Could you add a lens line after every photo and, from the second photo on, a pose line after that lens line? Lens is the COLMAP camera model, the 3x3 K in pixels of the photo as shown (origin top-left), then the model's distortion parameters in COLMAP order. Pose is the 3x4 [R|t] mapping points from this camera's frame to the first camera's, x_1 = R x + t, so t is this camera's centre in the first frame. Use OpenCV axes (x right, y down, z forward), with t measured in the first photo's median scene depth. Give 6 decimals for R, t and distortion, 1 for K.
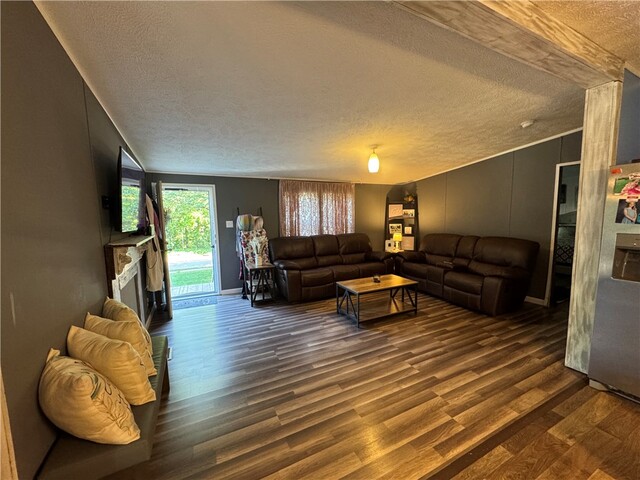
lens RADIAL K [[258.0, 0, 320.0], [0, 258.0, 240.0], [0, 0, 1]] dist [0.000655, 0.000188]
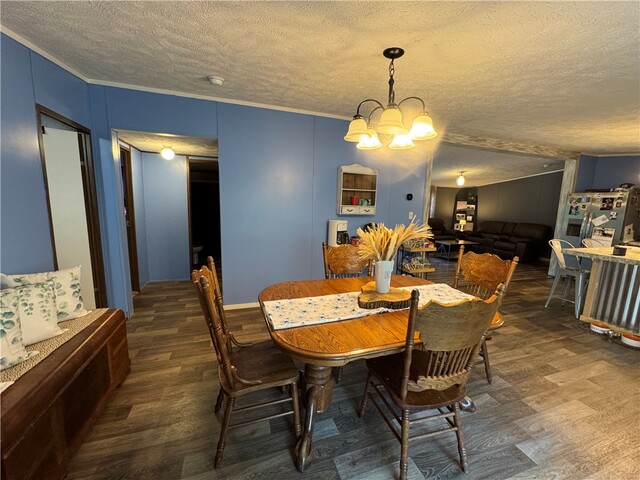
lens RADIAL K [[256.1, 0, 320.0], [0, 256.1, 240.0], [0, 0, 1]] dist [-0.007349, 0.000028]
pose [[0.990022, 0.063340, -0.125873, -0.586853], [-0.058056, 0.997289, 0.045218, 0.126647], [0.128396, -0.037459, 0.991015, -1.085152]]
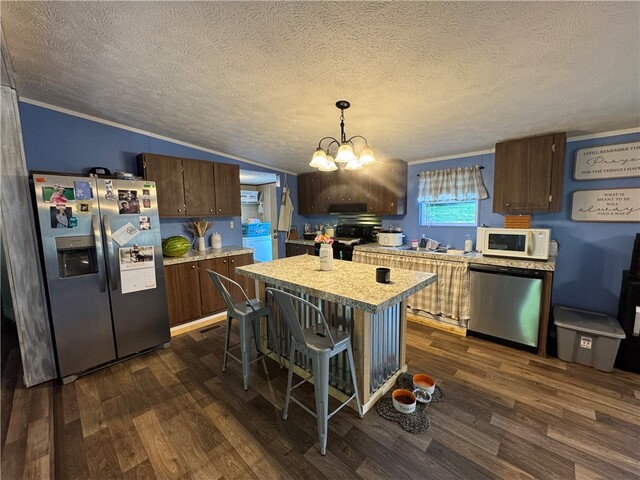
lens RADIAL K [[256.1, 0, 320.0], [0, 256.1, 240.0], [0, 0, 1]] dist [-0.007349, 0.000028]
pose [[-0.347113, -0.080049, 0.934401, -0.136778], [0.120252, 0.984327, 0.128998, -0.010928], [-0.930082, 0.157141, -0.332047, 0.175963]]
